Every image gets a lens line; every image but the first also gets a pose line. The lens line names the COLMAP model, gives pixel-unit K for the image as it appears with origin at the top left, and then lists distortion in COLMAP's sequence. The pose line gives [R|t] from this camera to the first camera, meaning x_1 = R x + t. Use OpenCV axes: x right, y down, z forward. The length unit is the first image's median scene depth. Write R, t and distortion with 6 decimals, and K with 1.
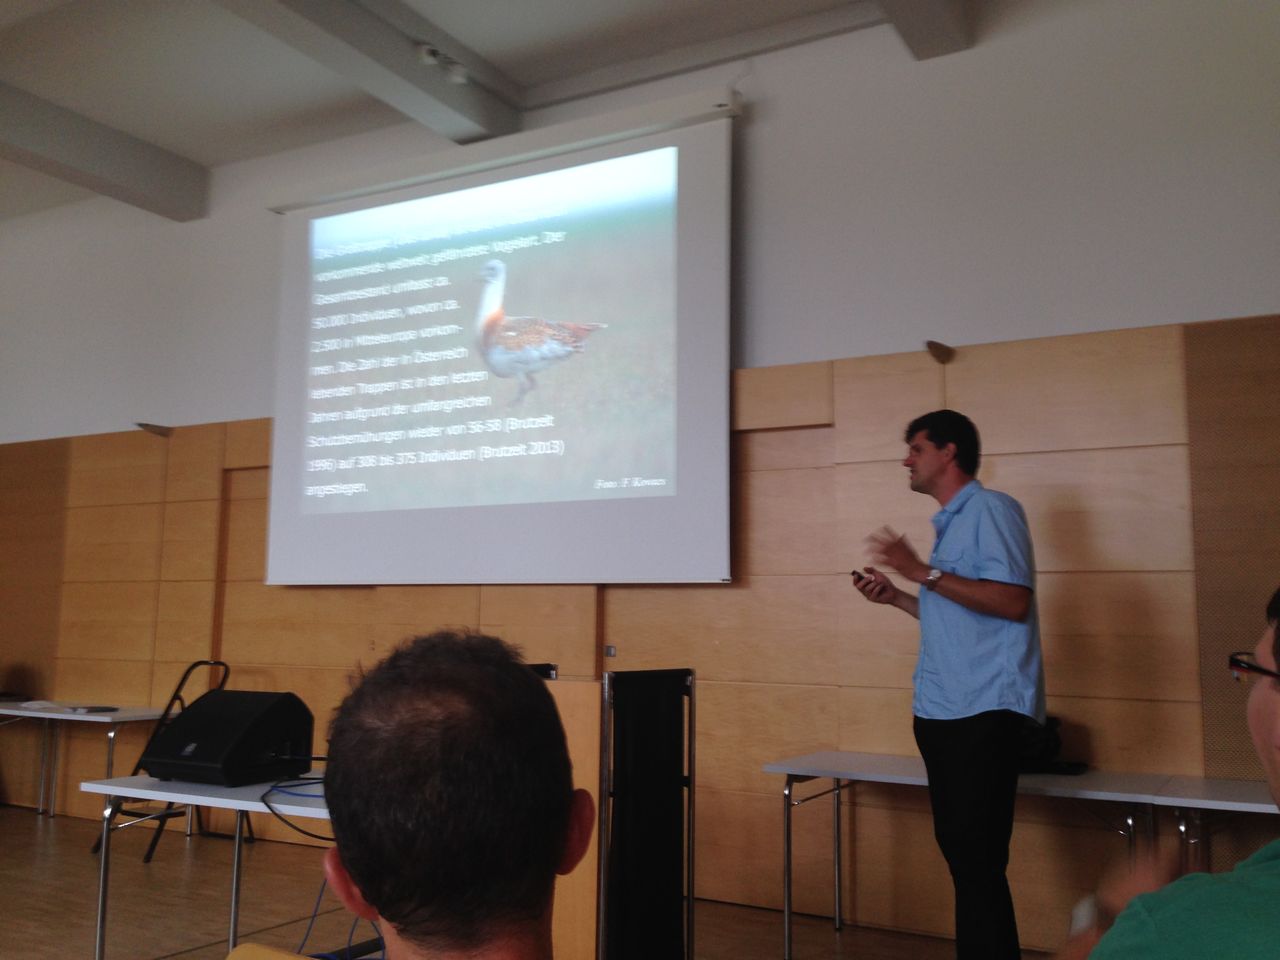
lens RADIAL K [[1182.3, 0, 647.1], [0, 1182.3, 474.8], [0, 0, 1]] dist [0.133160, -0.219437]
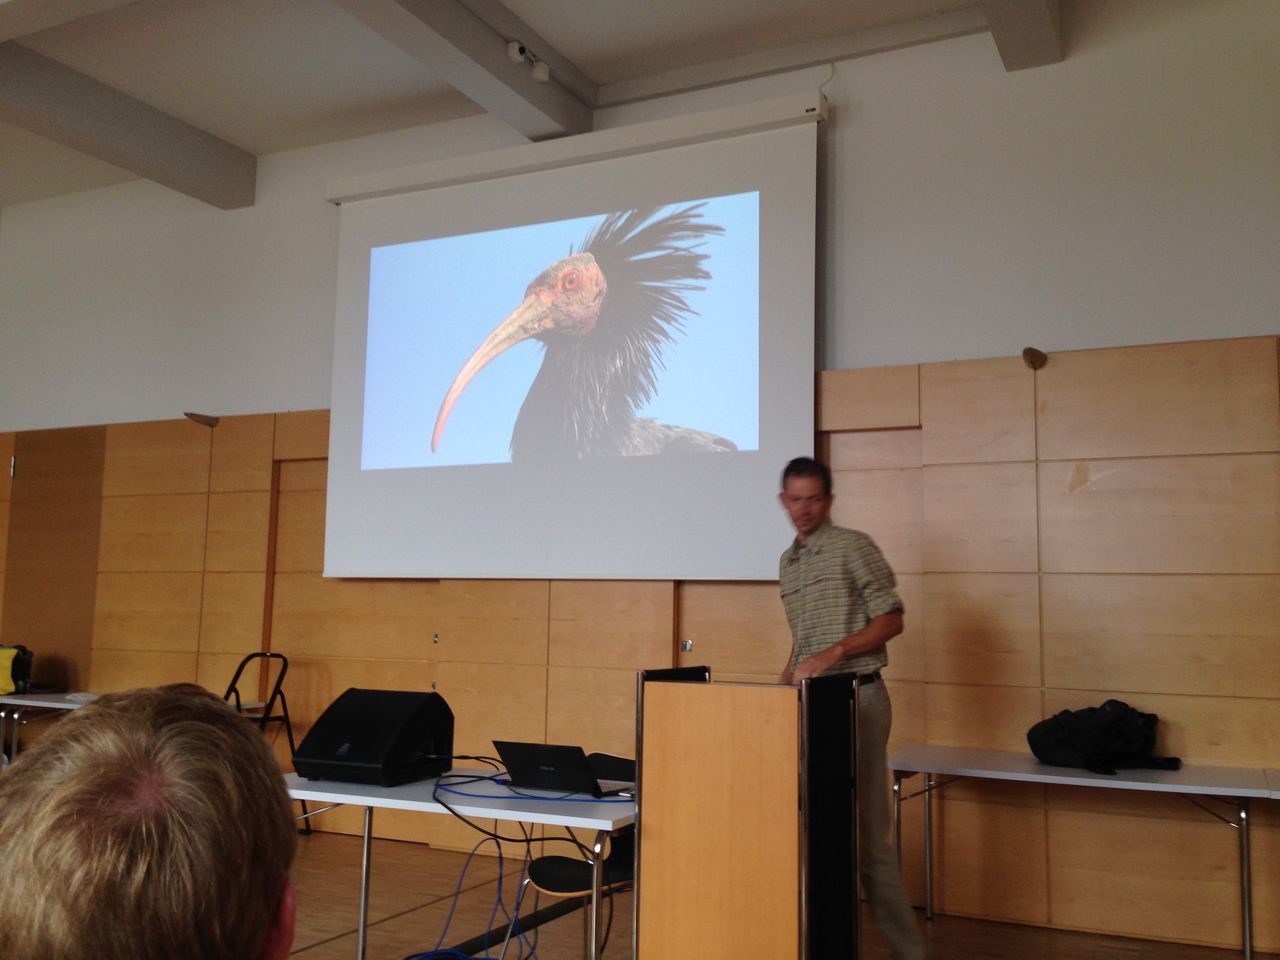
lens RADIAL K [[1182.3, 0, 647.1], [0, 1182.3, 474.8], [0, 0, 1]] dist [0.133160, -0.219437]
pose [[0.998619, 0.008508, 0.051844, -0.118235], [-0.009336, 0.999832, 0.015757, -0.013596], [-0.051701, -0.016219, 0.998531, -0.008992]]
